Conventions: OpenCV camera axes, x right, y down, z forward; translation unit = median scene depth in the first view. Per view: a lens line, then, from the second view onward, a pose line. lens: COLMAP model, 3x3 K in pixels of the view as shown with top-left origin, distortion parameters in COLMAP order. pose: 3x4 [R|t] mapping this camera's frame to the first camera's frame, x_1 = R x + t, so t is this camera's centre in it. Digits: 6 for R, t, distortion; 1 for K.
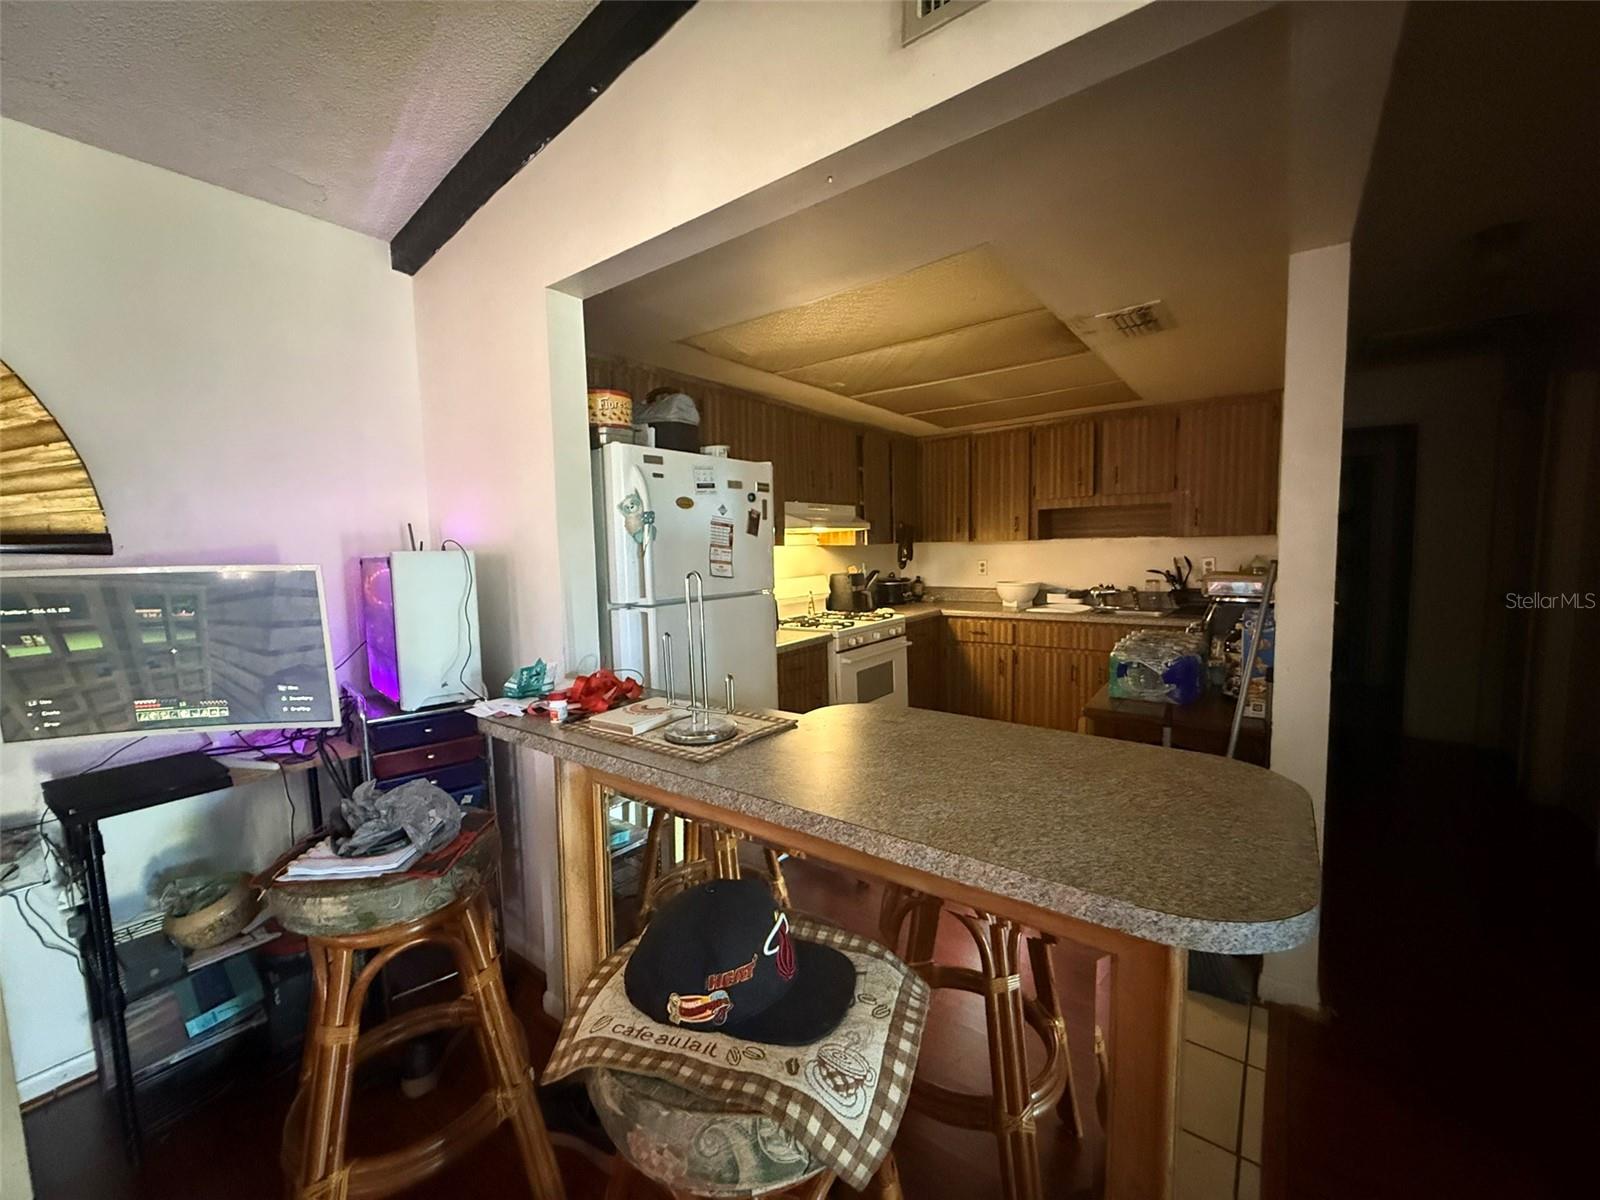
lens RADIAL K [[638.8, 0, 791.2], [0, 638.8, 599.7], [0, 0, 1]] dist [0.000412, 0.000211]
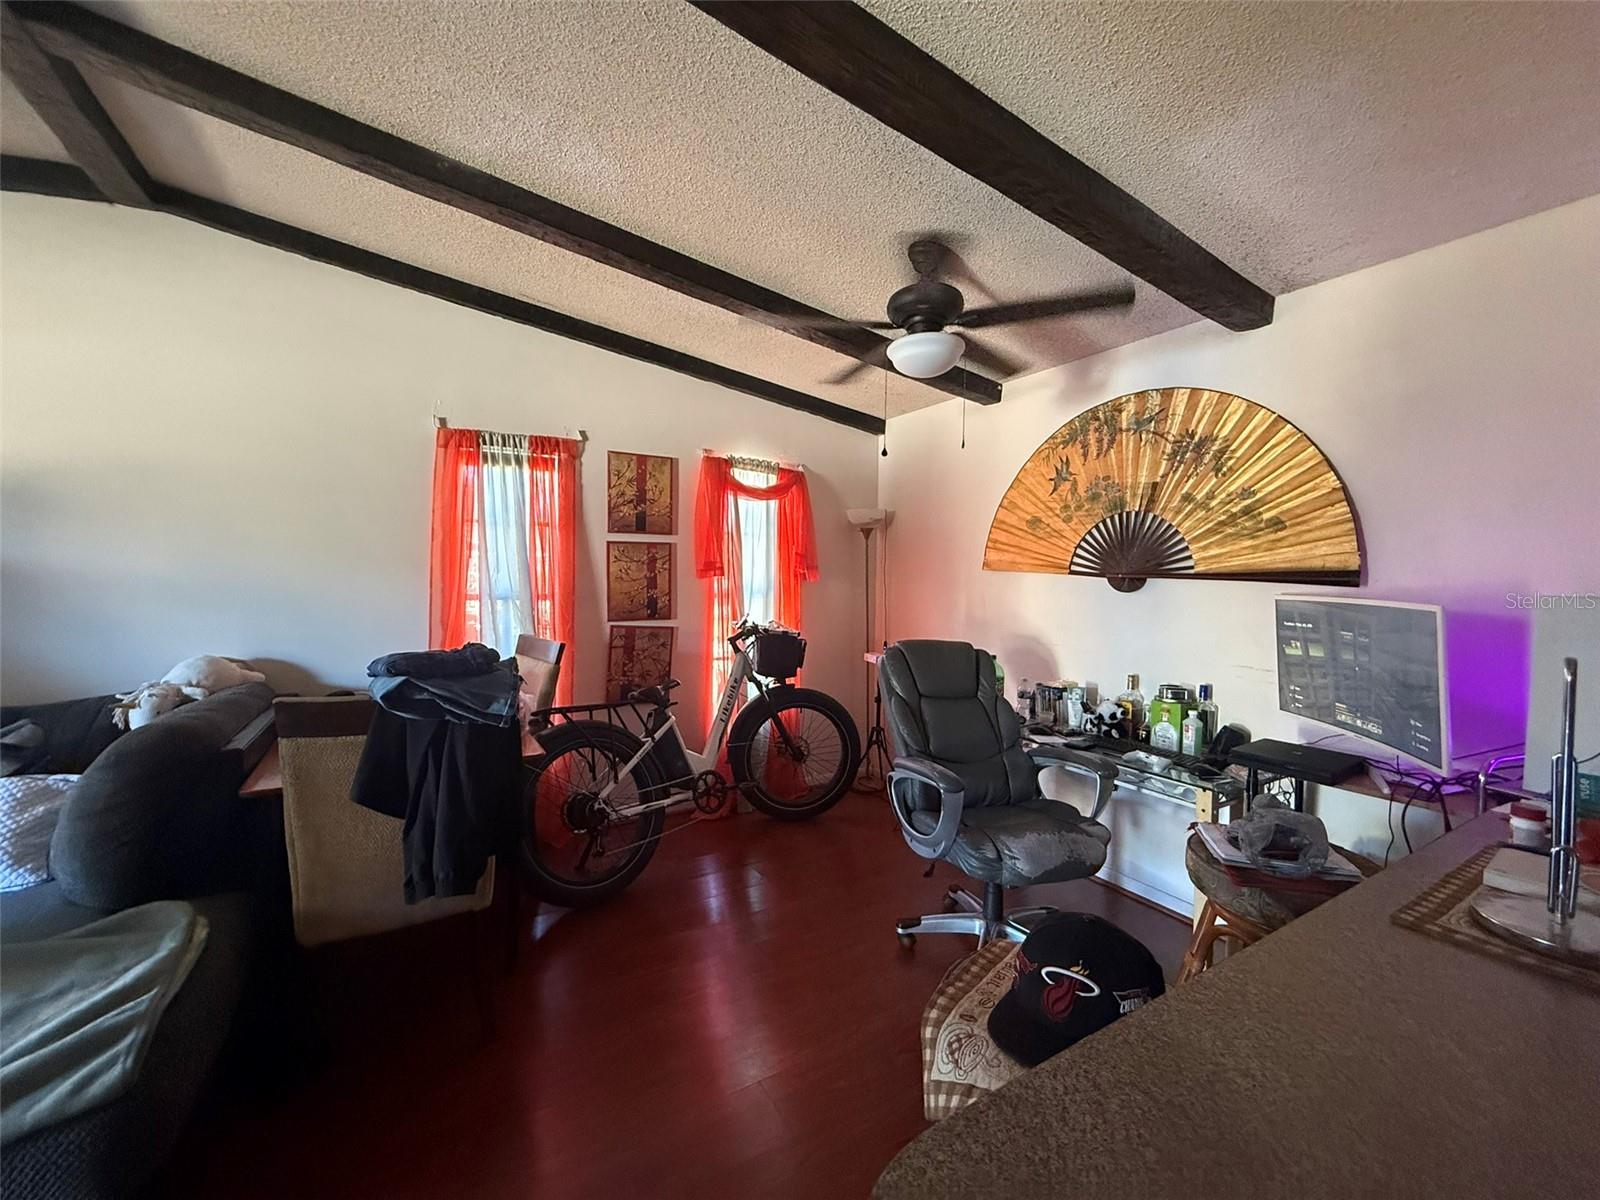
lens RADIAL K [[638.8, 0, 794.5], [0, 638.8, 595.7], [0, 0, 1]] dist [0.000412, 0.000211]
pose [[-0.378854, 0.051147, -0.924042, 0.559525], [-0.079189, 0.993018, 0.087432, -0.080581], [0.922062, 0.106298, -0.372159, 0.473780]]
